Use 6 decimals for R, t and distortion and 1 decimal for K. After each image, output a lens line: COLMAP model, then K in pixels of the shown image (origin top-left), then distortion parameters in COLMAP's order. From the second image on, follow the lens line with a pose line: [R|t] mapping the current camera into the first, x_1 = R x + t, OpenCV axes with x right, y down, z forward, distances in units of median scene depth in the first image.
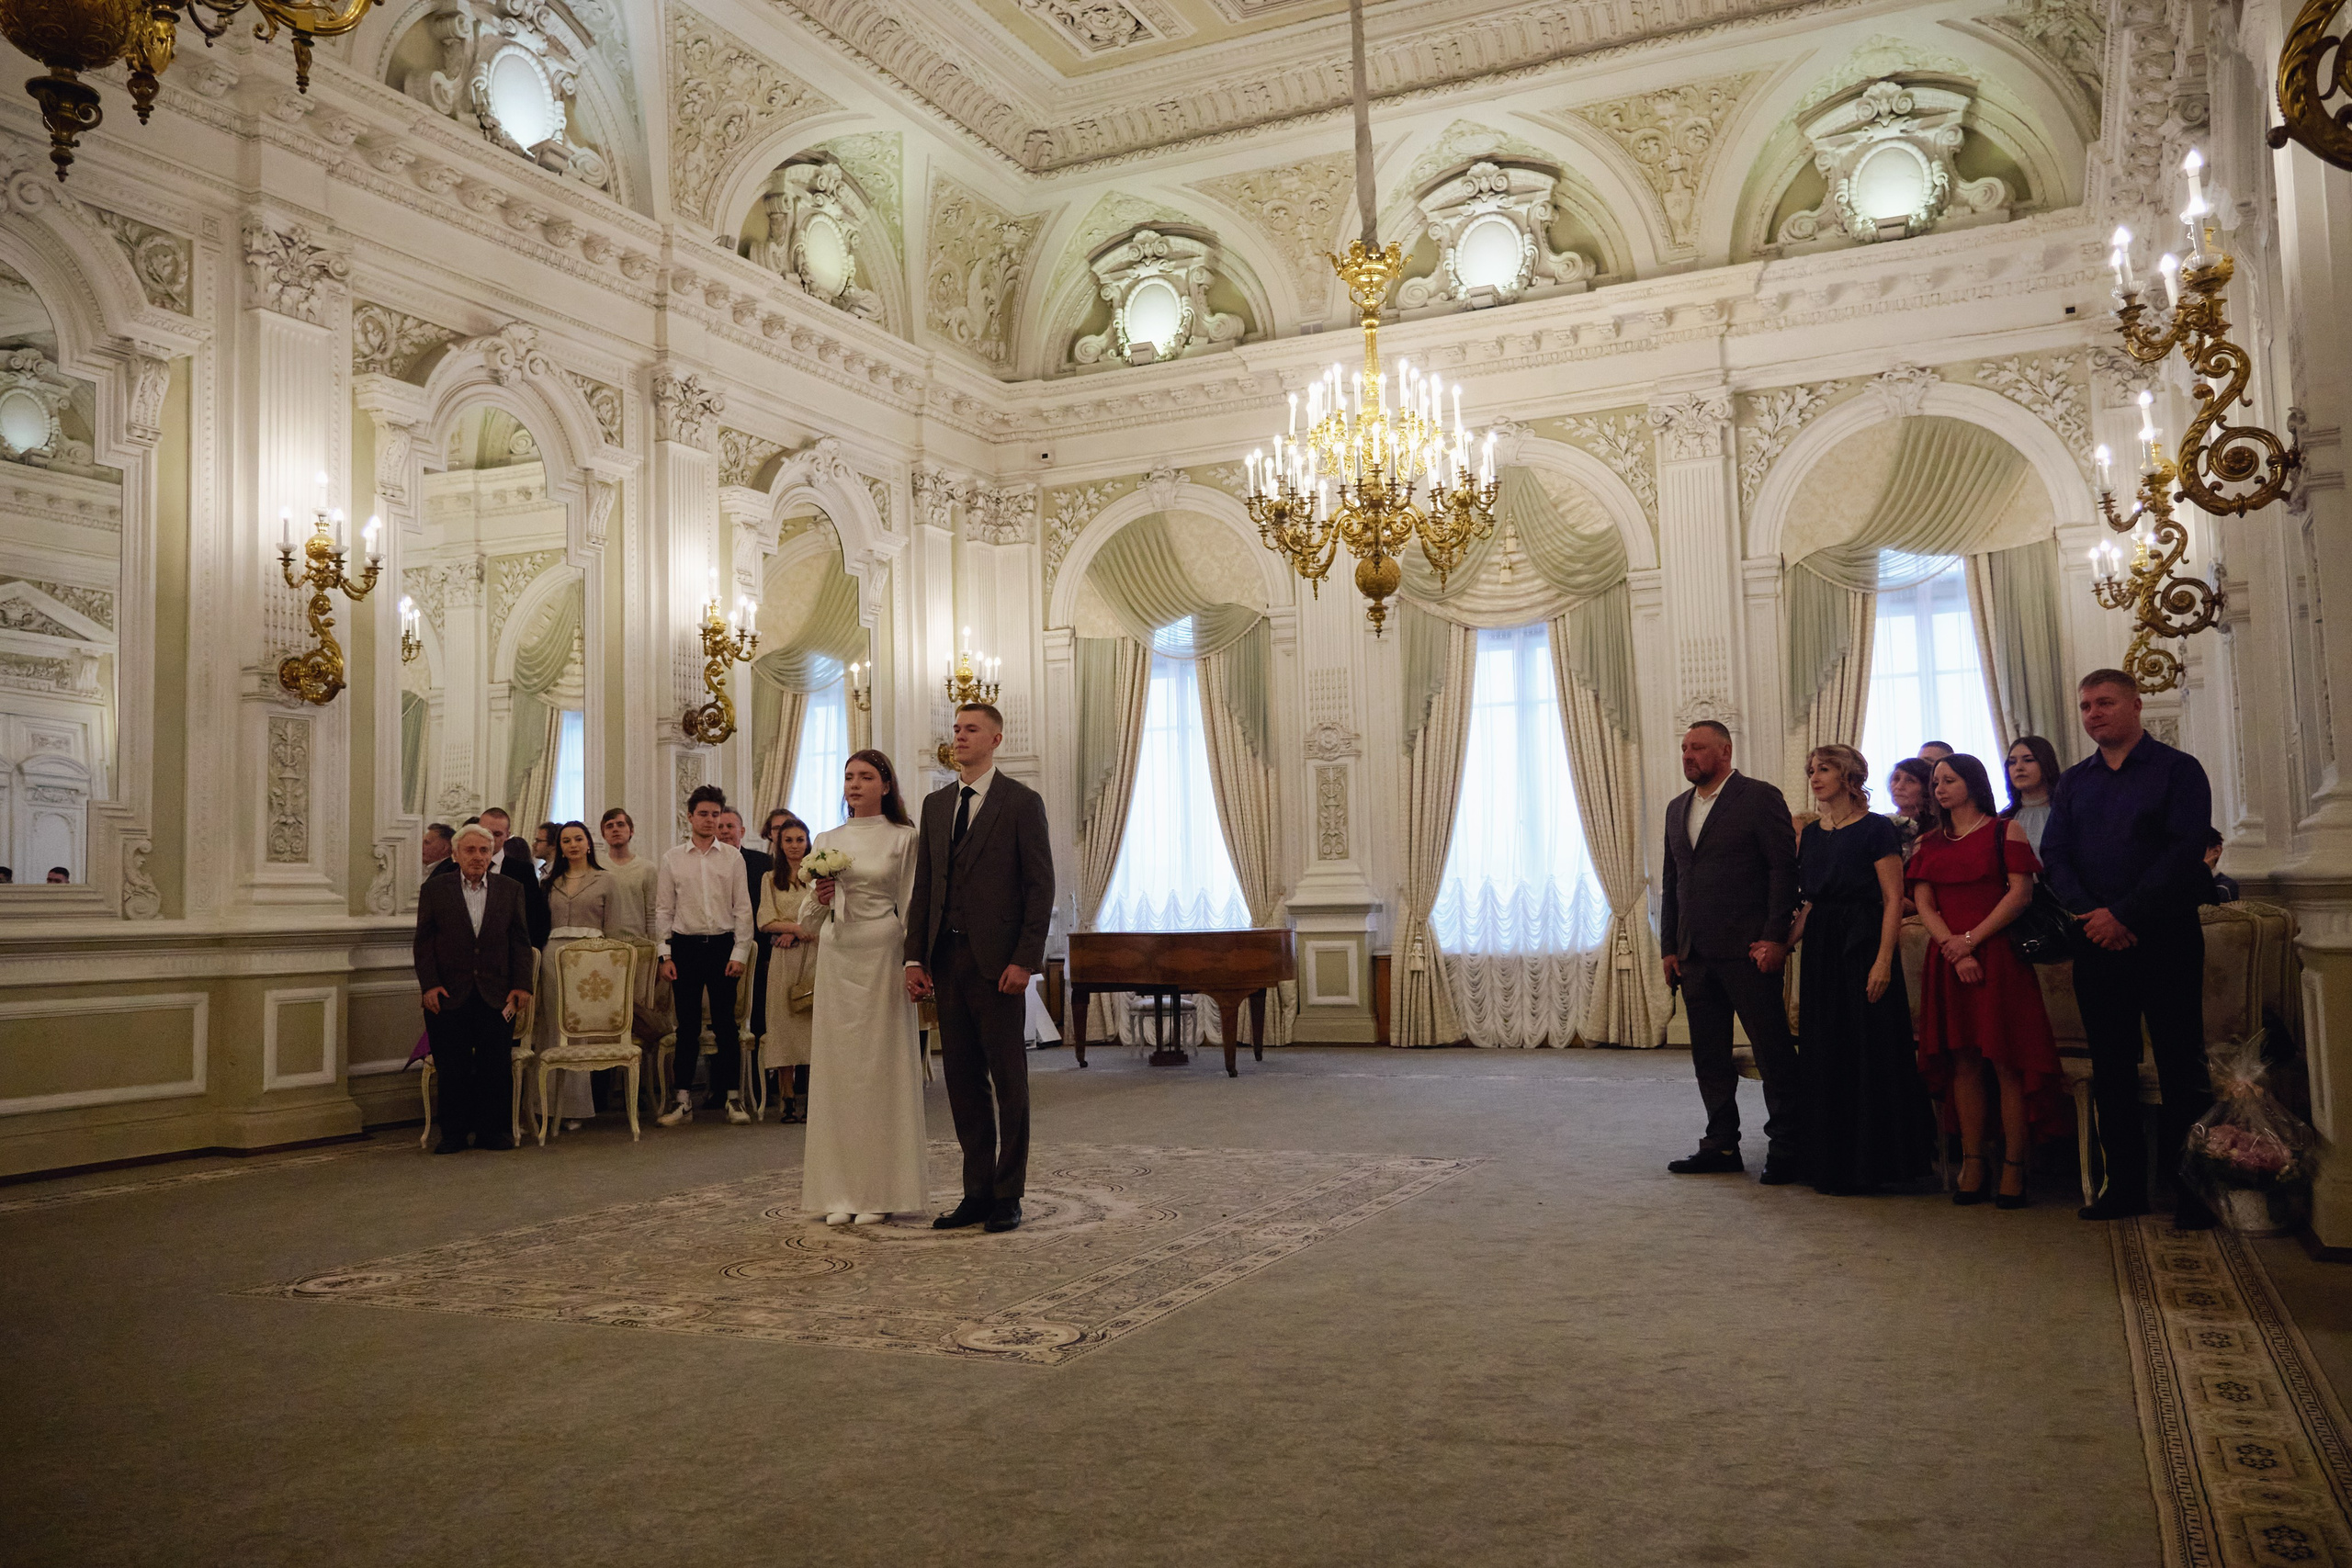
lens RADIAL K [[1890.9, 0, 1179.8], [0, 1890.9, 773.8], [0, 0, 1]] dist [0.013830, -0.005180]
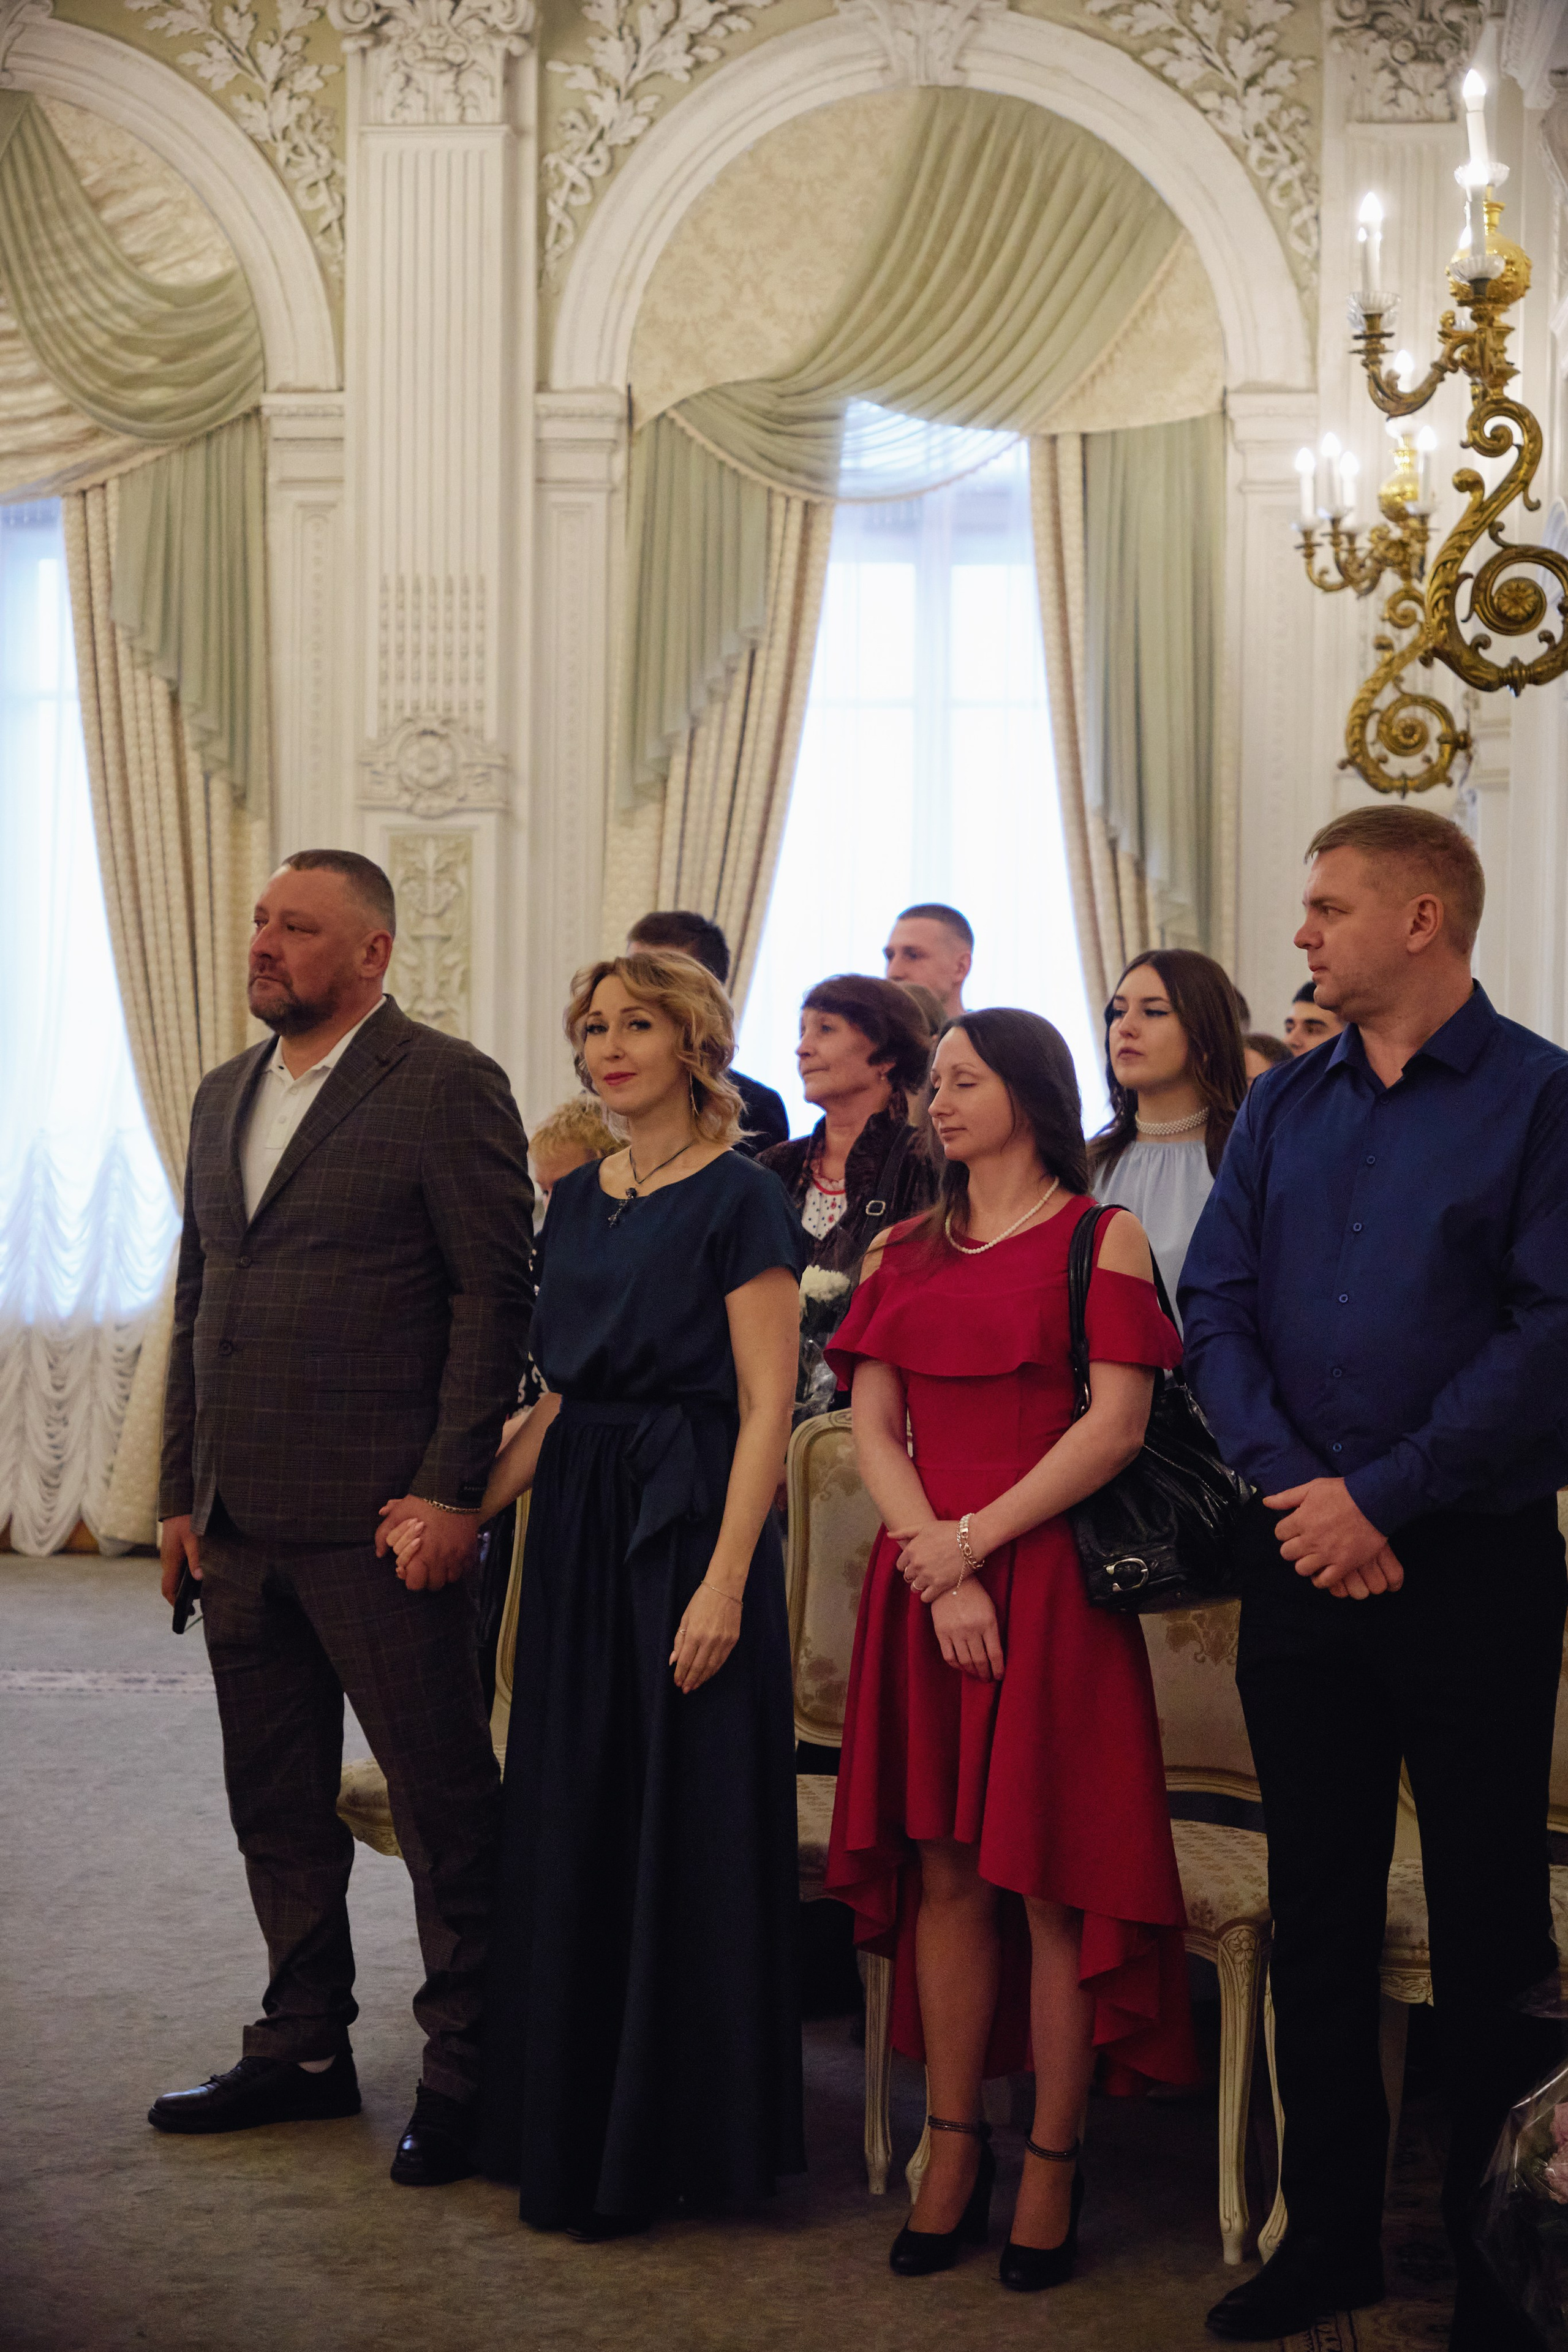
lens RADIAL K [[3909.6, 0, 833.0], [0, 3909.6, 1162.8], [0, 0, 1]] dist [0.096991, 0.000000]
pose [[0.936869, 0.032796, 0.348139, 0.066267], [-0.064994, 0.994576, 0.081212, -0.019859], [-0.343587, -0.098712, 0.933918, 0.164773]]
